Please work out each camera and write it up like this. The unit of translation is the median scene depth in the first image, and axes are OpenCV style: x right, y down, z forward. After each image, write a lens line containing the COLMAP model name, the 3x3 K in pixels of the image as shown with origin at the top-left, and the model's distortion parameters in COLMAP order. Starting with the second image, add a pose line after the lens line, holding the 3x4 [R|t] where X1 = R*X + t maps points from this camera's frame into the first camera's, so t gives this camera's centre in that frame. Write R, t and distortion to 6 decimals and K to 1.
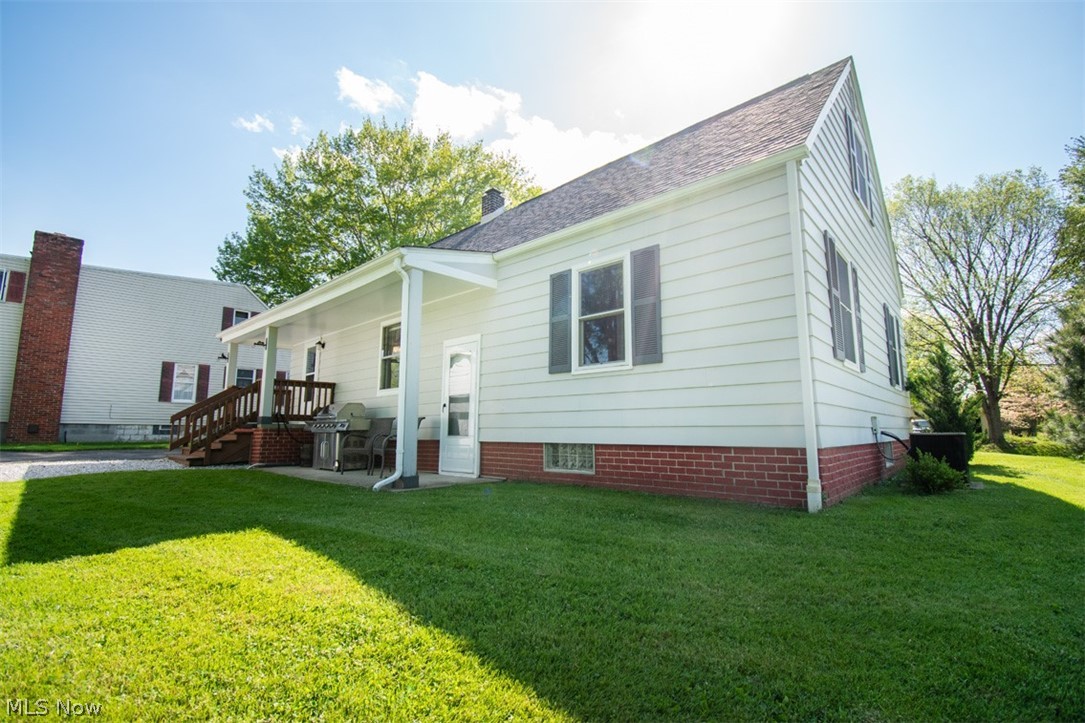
lens RADIAL K [[485.8, 0, 542.5], [0, 485.8, 361.5], [0, 0, 1]] dist [-0.000278, -0.000157]
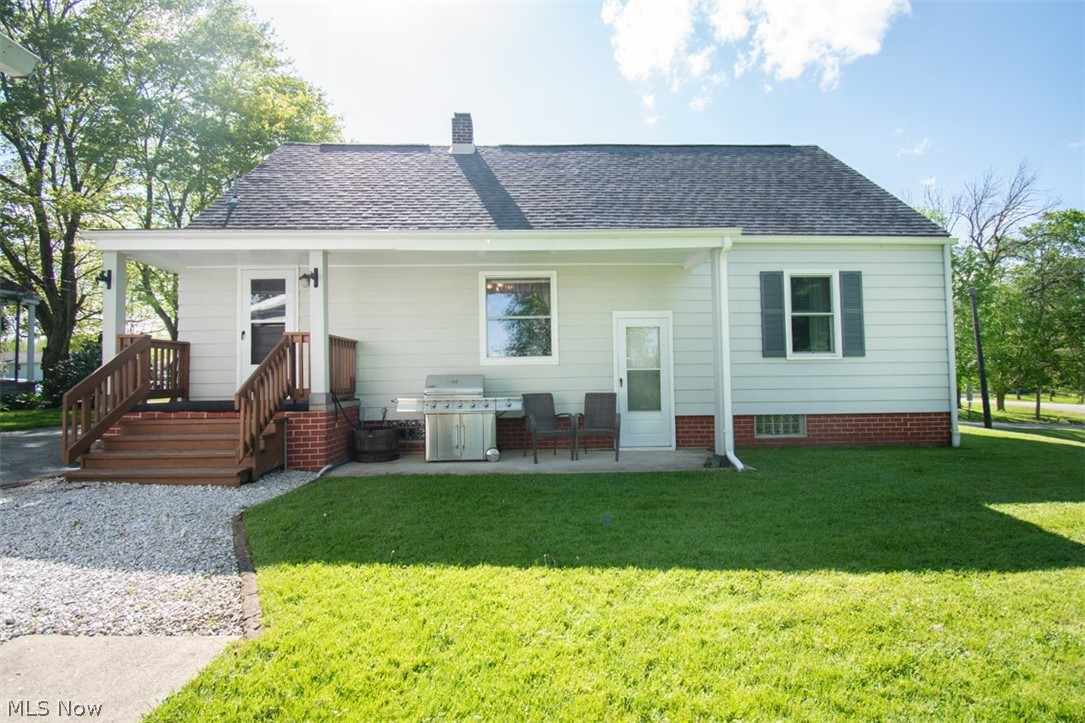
lens RADIAL K [[485.8, 0, 542.5], [0, 485.8, 361.5], [0, 0, 1]] dist [-0.000278, -0.000157]
pose [[0.720378, 0.027937, 0.693019, -1.285503], [-0.087808, 0.994822, 0.051172, 0.024757], [-0.688001, -0.097716, 0.719101, 0.554408]]
